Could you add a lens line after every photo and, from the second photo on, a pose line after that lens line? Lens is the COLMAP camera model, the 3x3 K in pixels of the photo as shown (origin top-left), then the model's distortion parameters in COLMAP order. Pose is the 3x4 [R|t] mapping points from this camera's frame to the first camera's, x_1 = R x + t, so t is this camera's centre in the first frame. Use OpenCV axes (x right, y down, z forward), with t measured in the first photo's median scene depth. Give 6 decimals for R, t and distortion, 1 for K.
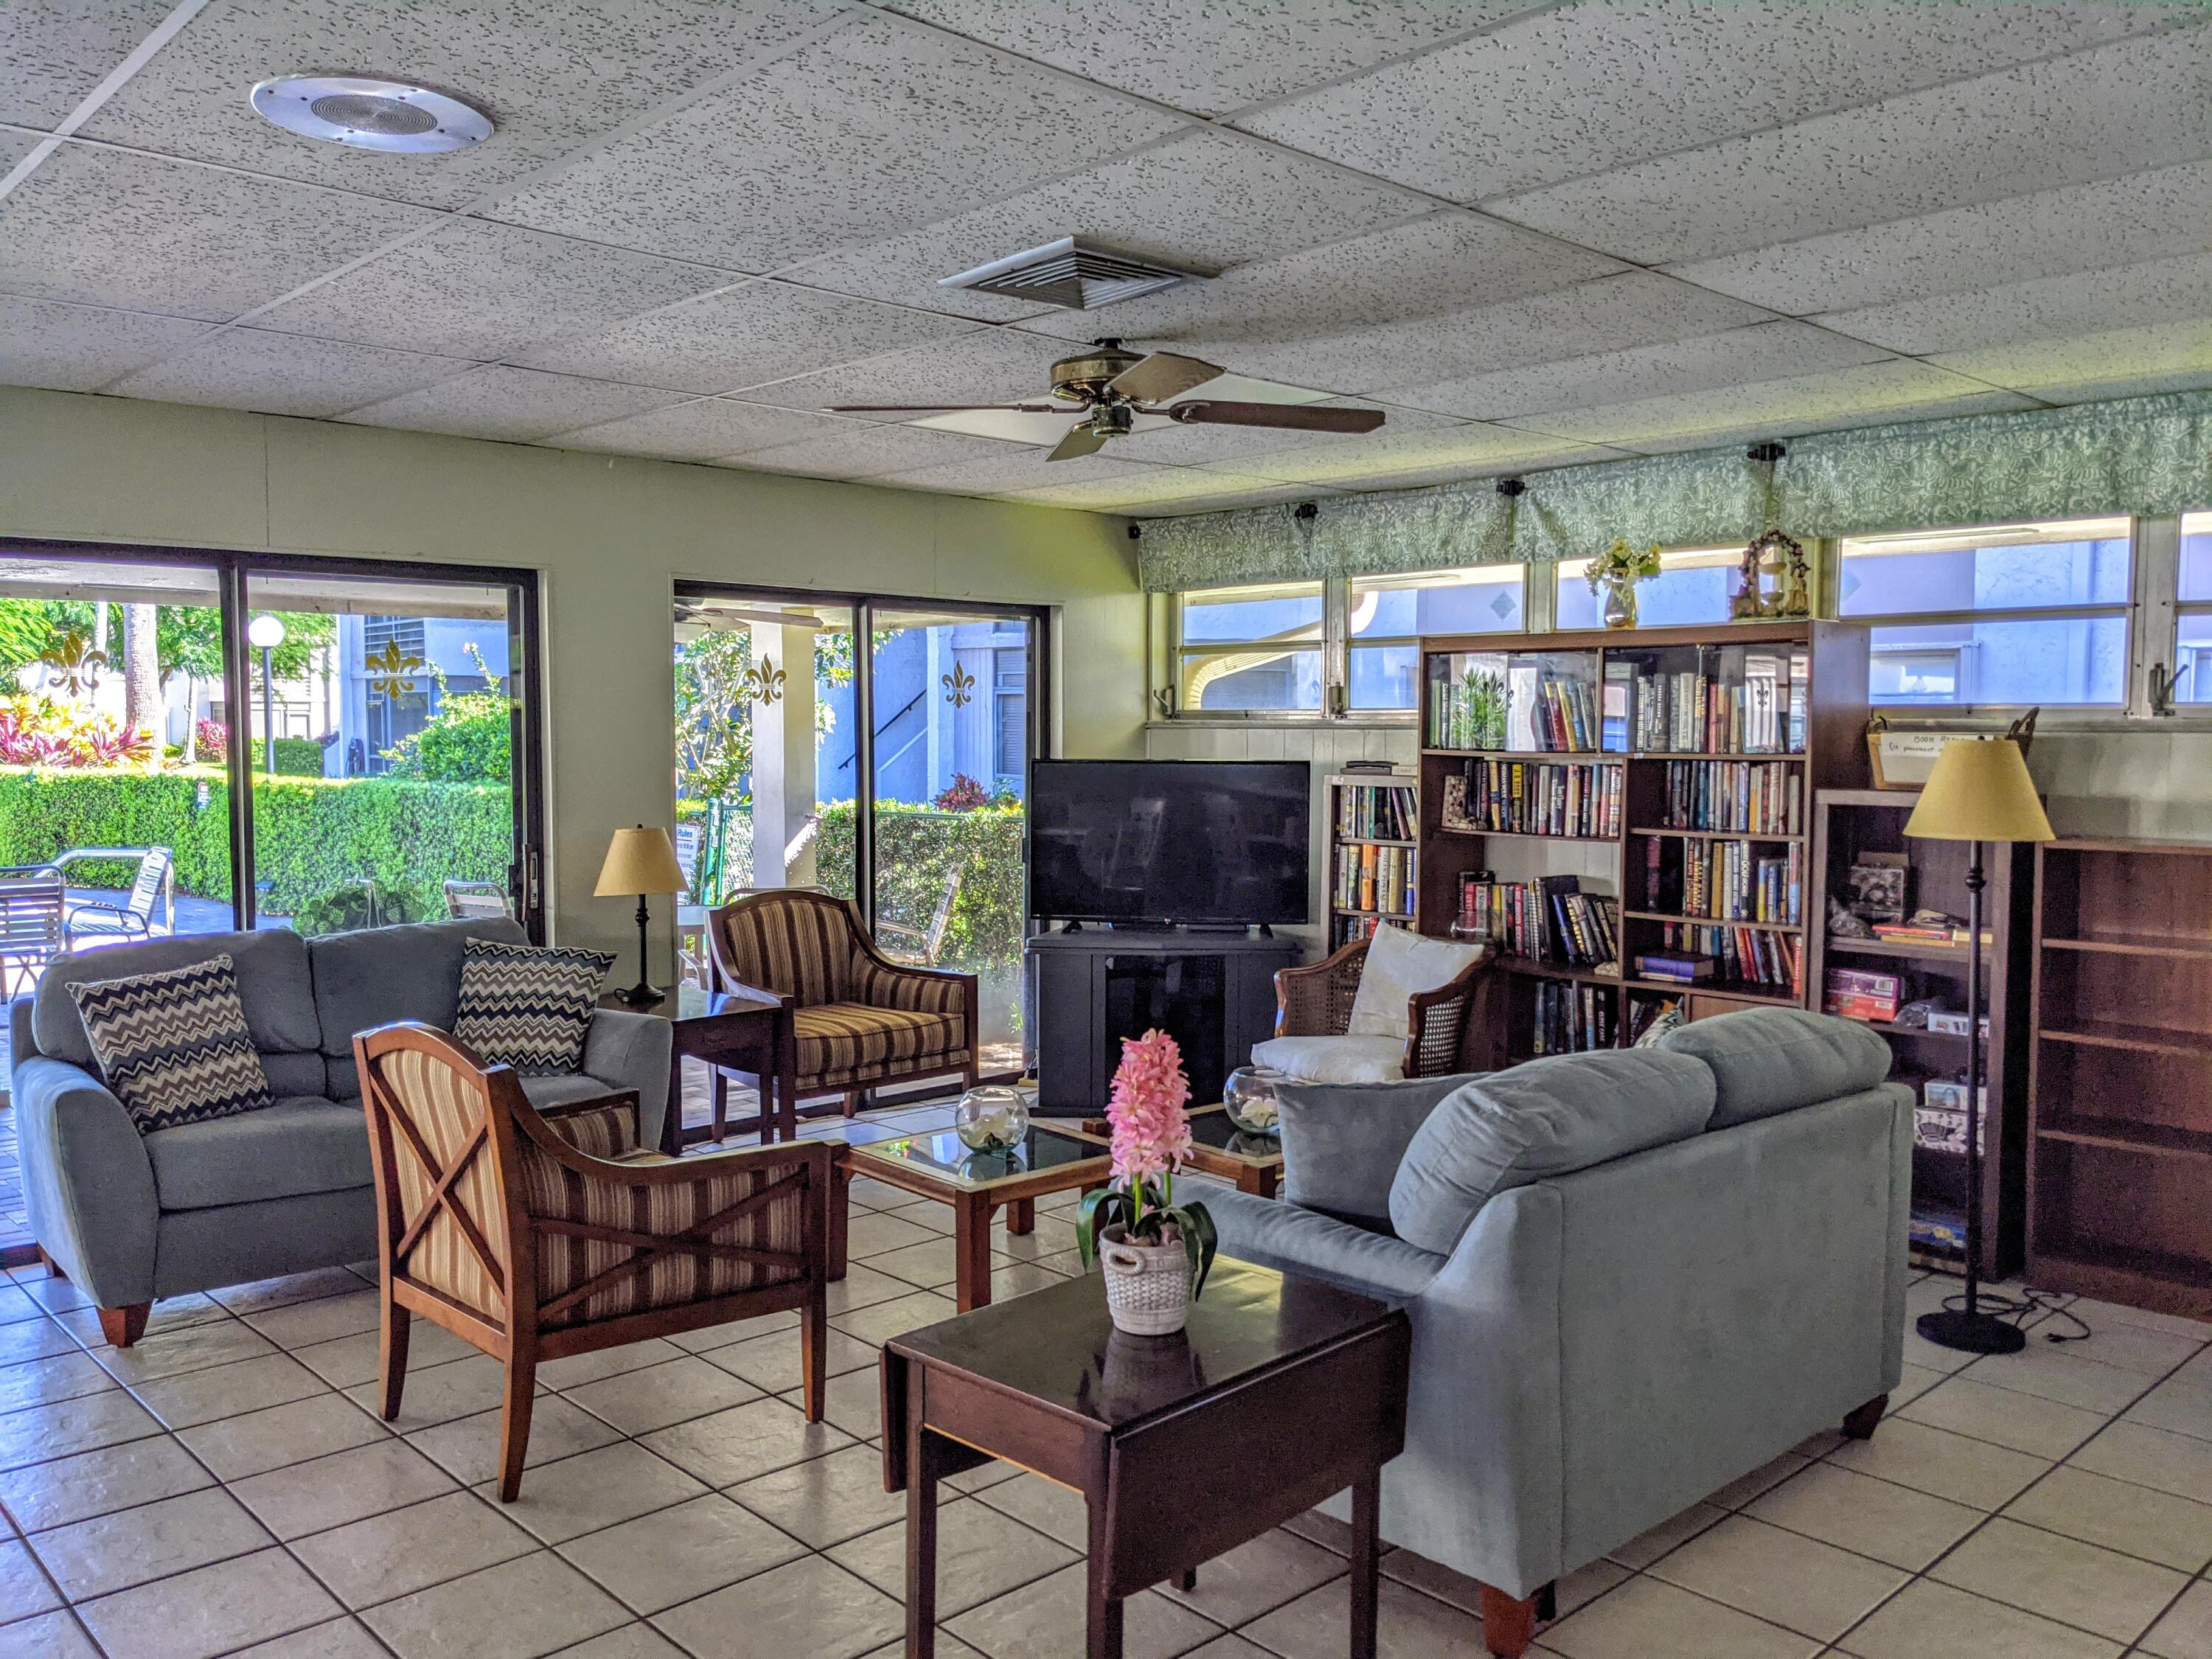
lens RADIAL K [[1745.6, 0, 1105.8], [0, 1745.6, 819.4], [0, 0, 1]] dist [0.039160, -0.075765]
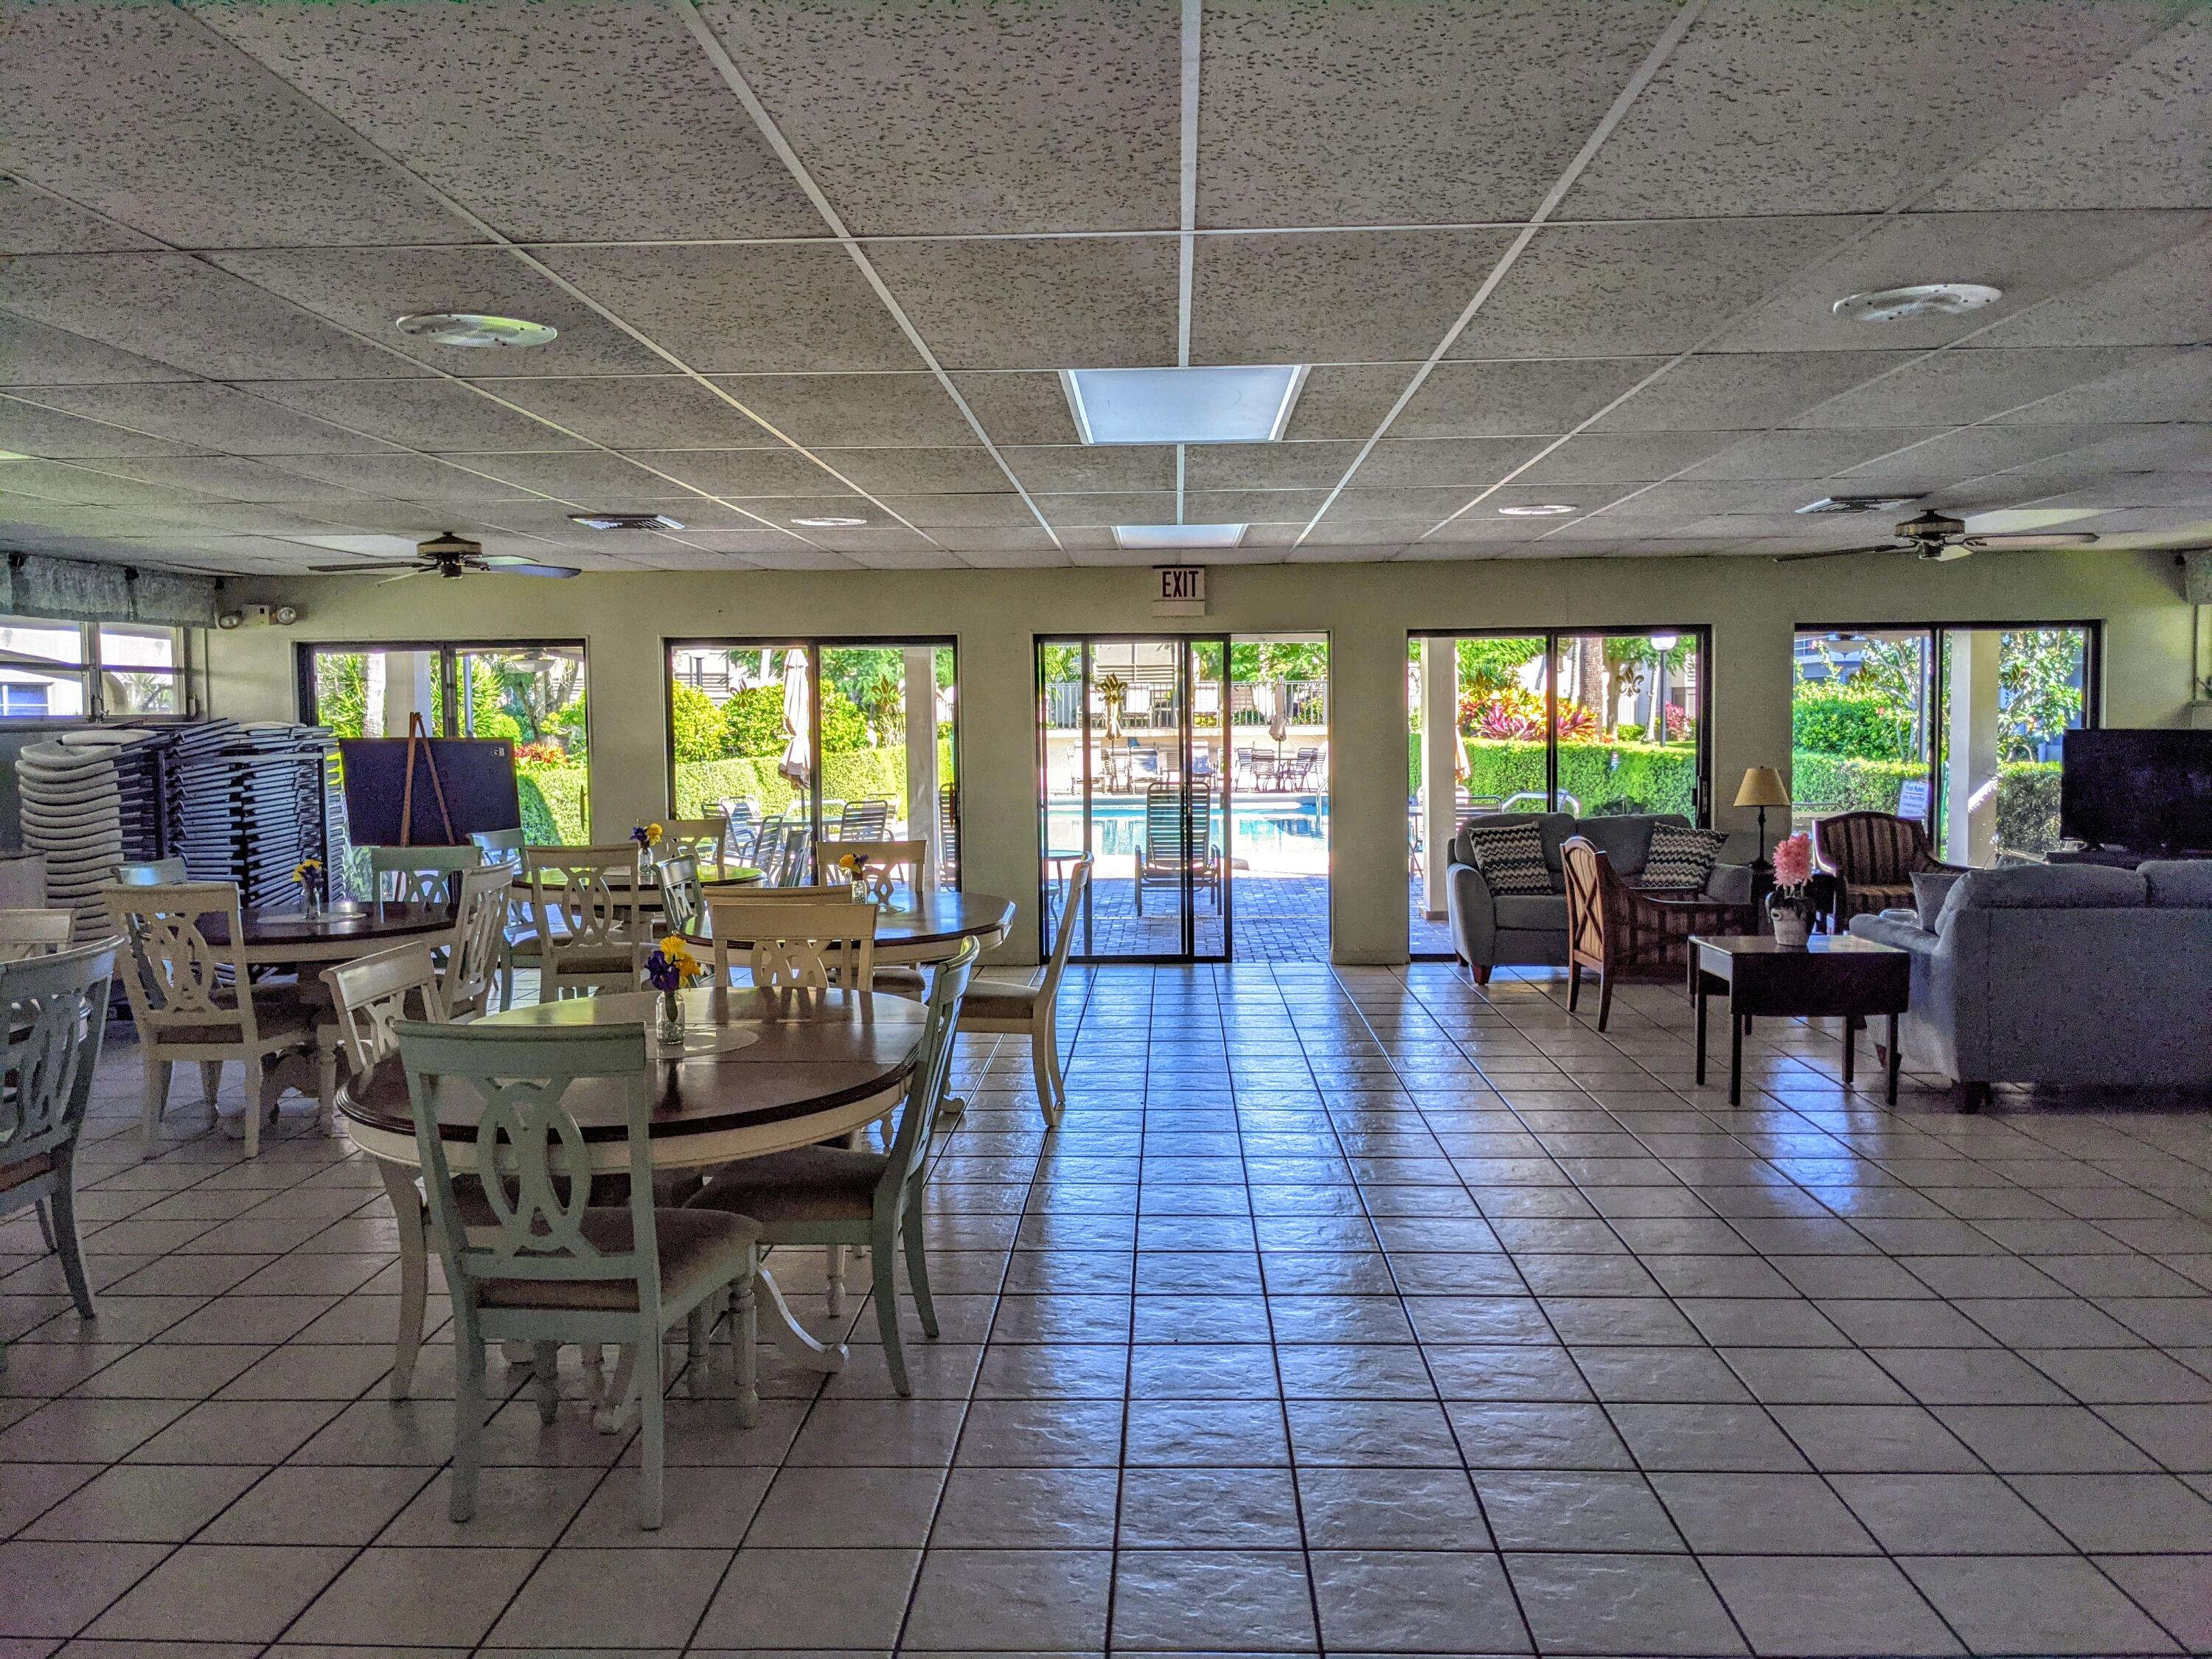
lens RADIAL K [[1745.6, 0, 1115.6], [0, 1745.6, 828.1], [0, 0, 1]] dist [0.039160, -0.075765]
pose [[0.705273, 0.036284, -0.708006, 0.521243], [-0.024578, 0.999340, 0.026732, 0.033474], [0.708509, -0.001452, 0.705700, -0.695794]]
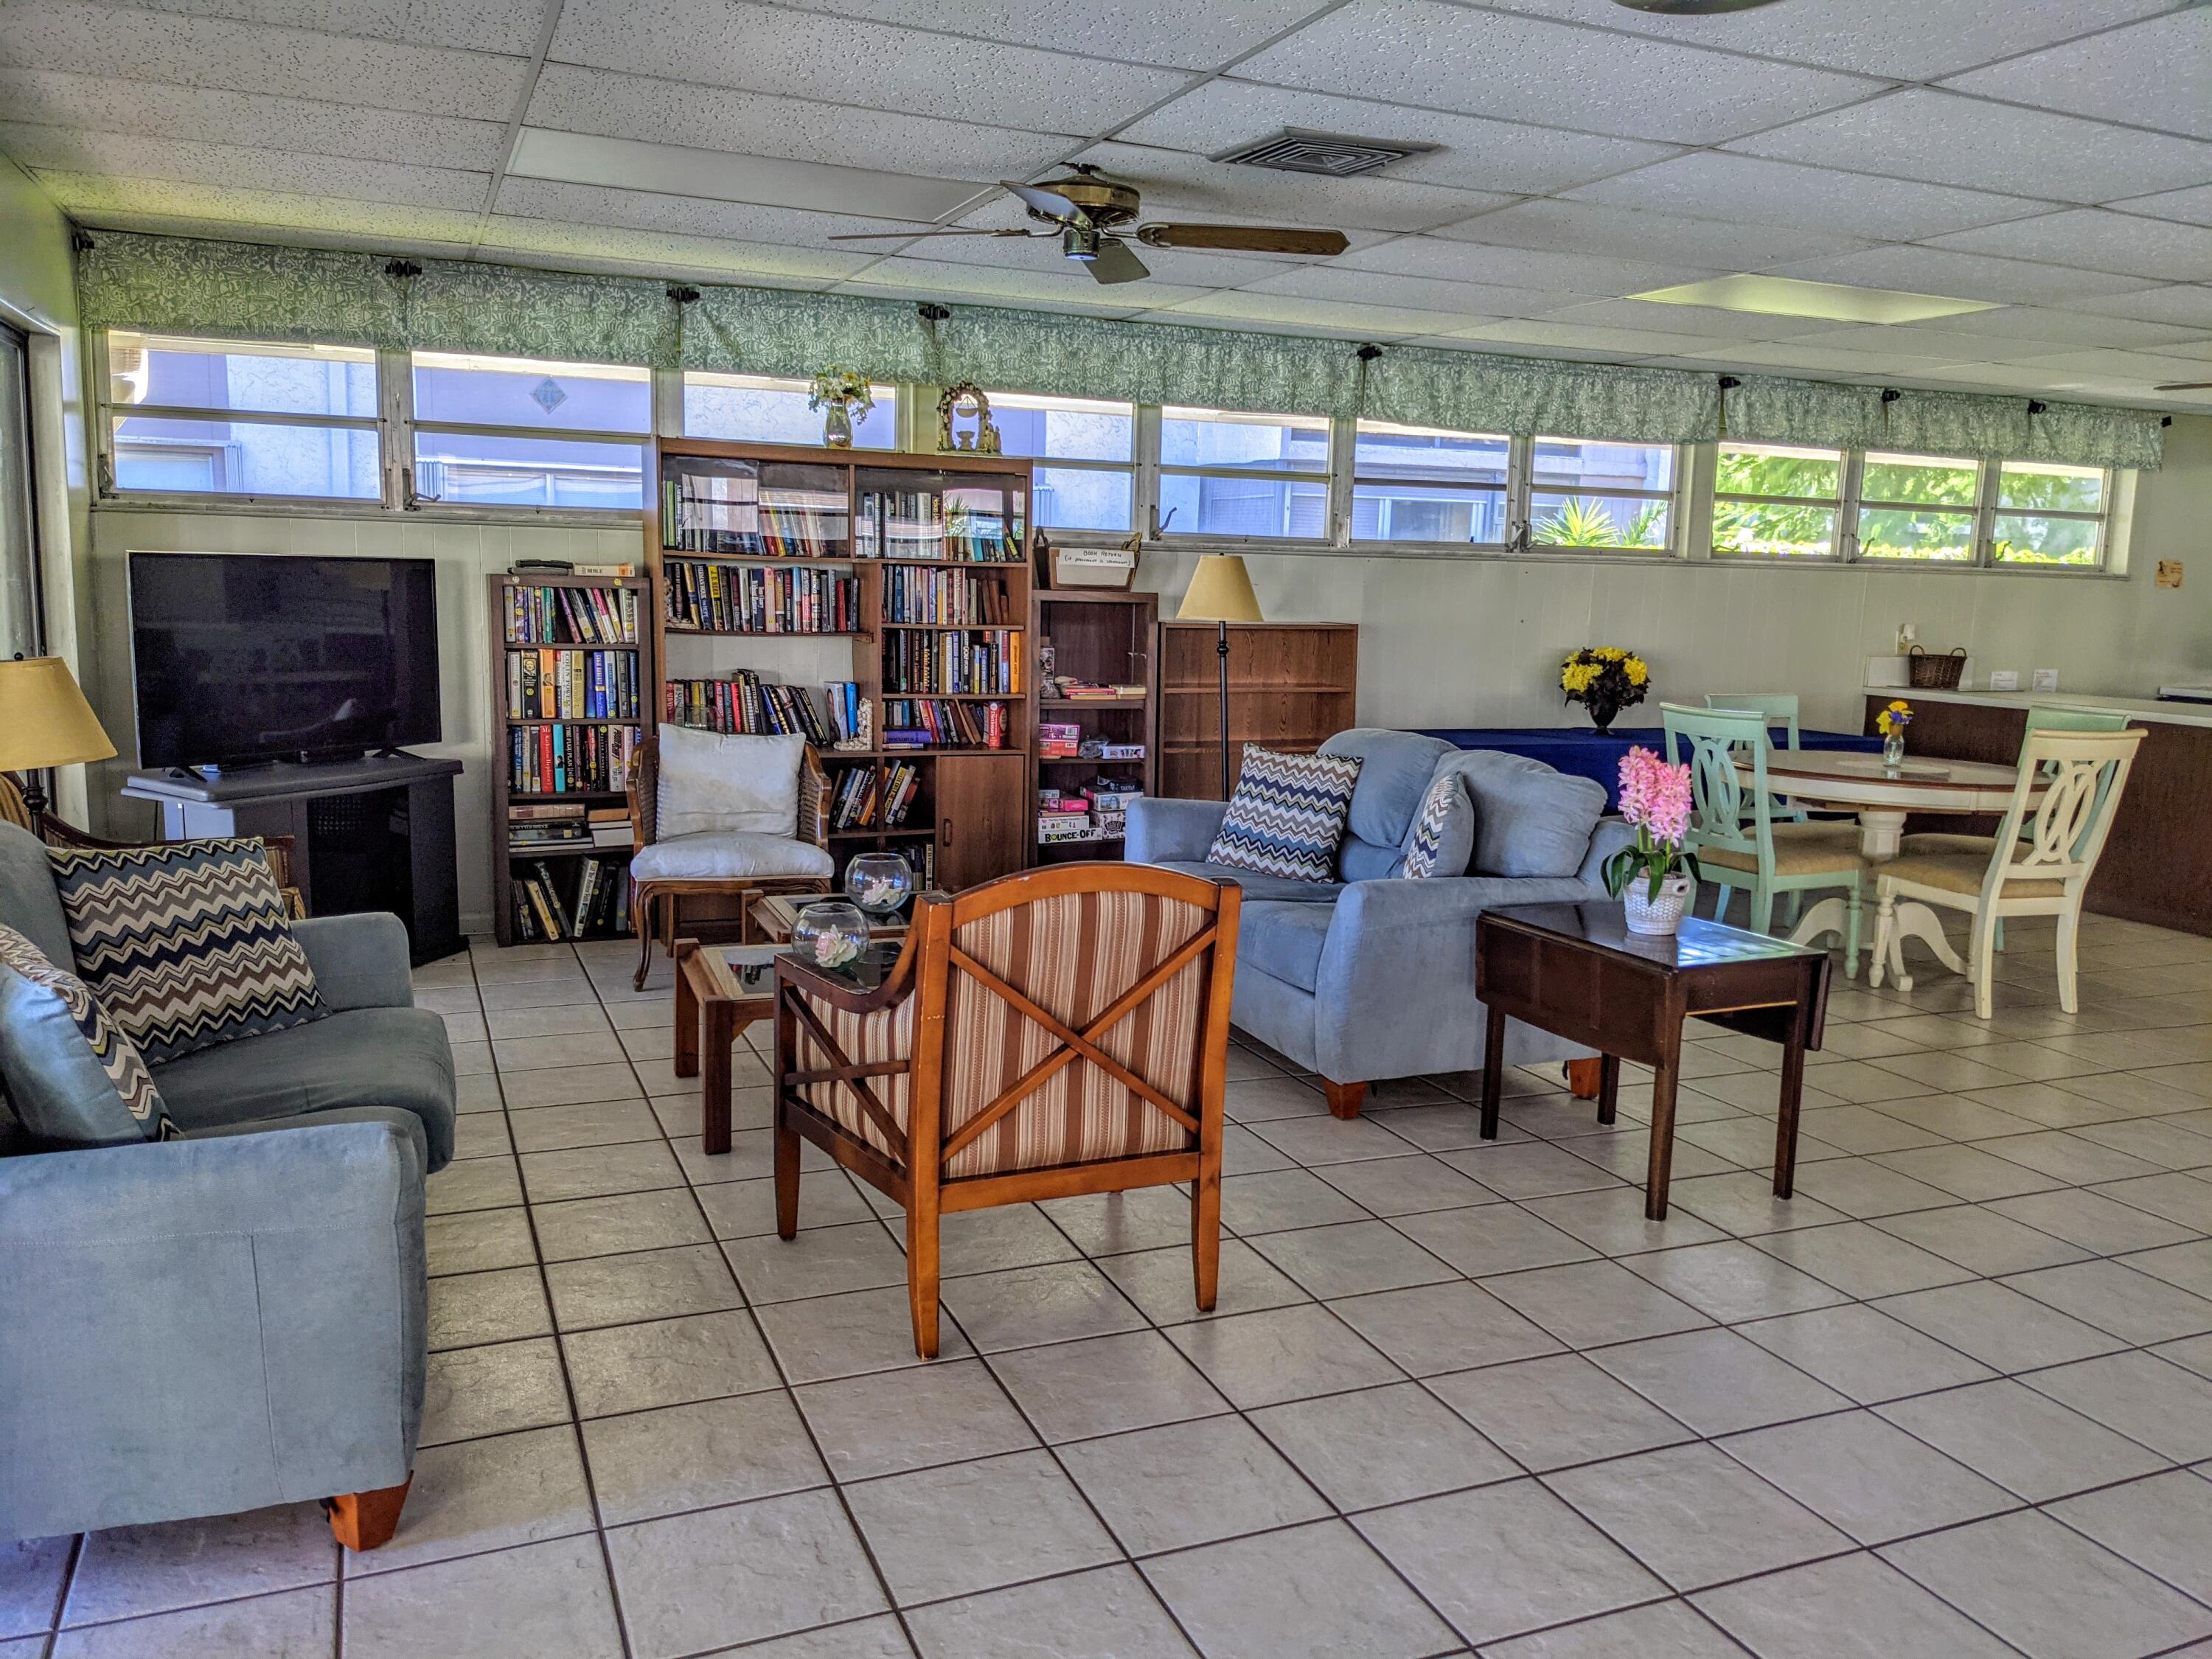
lens RADIAL K [[1745.6, 0, 1112.7], [0, 1745.6, 835.8], [0, 0, 1]] dist [0.039160, -0.075765]
pose [[0.341810, -0.135391, 0.929965, -0.754393], [0.020243, 0.990399, 0.136749, -0.010757], [-0.939551, -0.027916, 0.341269, 0.440955]]
